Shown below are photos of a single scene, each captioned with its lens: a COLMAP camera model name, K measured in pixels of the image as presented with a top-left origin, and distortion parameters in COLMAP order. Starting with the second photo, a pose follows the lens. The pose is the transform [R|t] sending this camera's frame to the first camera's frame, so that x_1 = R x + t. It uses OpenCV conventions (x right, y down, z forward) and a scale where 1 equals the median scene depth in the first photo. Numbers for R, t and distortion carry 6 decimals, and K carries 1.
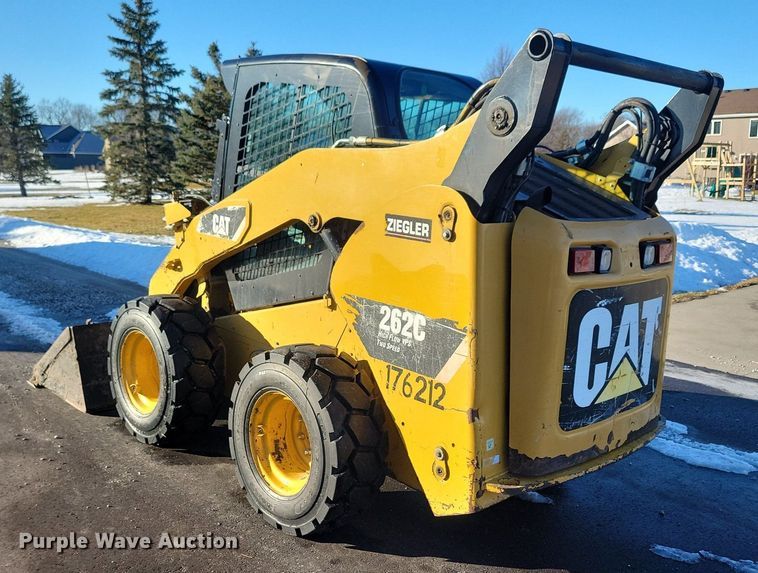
lens RADIAL K [[749.2, 0, 378.9], [0, 749.2, 270.8], [0, 0, 1]] dist [0.016849, 0.013207]
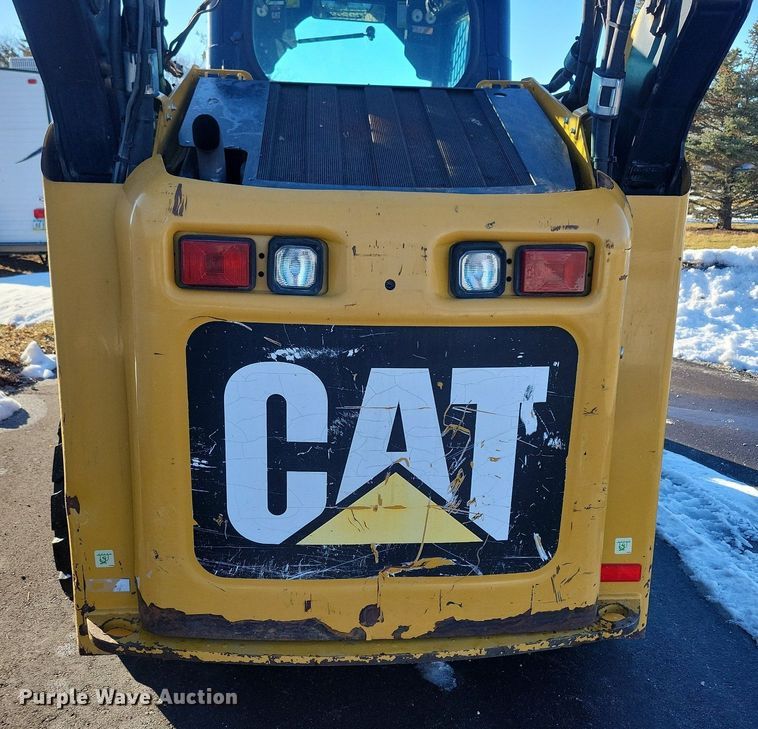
lens RADIAL K [[777.4, 0, 379.4], [0, 777.4, 383.3], [0, 0, 1]] dist [0.034697, 0.006101]
pose [[0.779867, 0.153143, -0.606922, 0.625582], [-0.083756, 0.986420, 0.141279, -0.015269], [0.620316, -0.059345, 0.782104, 0.595694]]
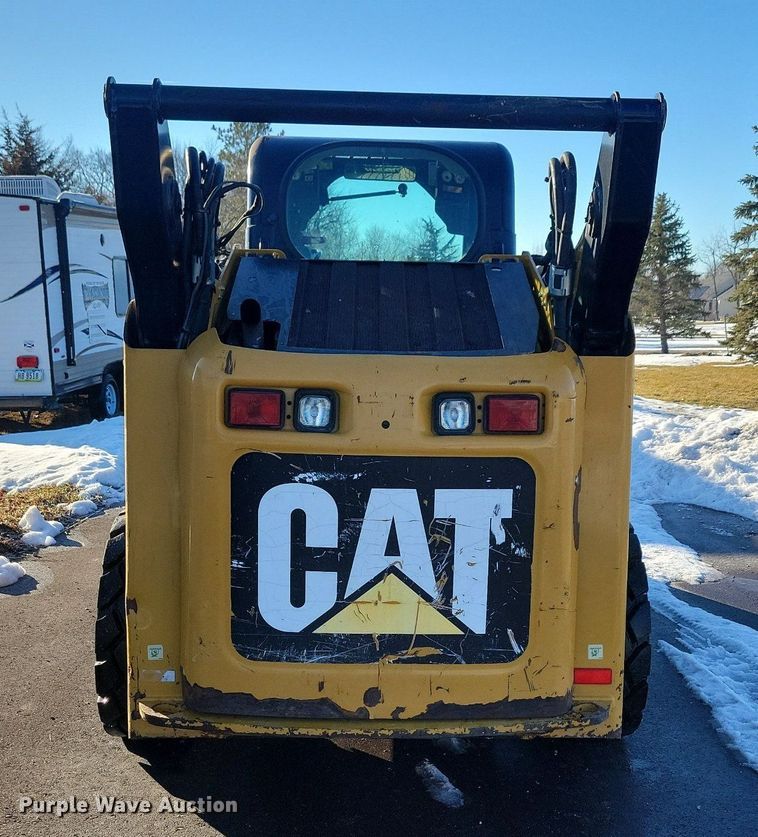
lens RADIAL K [[1073.8, 0, 390.9], [0, 1073.8, 458.0], [0, 0, 1]] dist [0.027140, 0.030564]
pose [[0.744003, 0.080427, -0.663318, 0.916113], [-0.084400, 0.996090, 0.026109, -0.004049], [0.662824, 0.036559, 0.747882, 0.328239]]
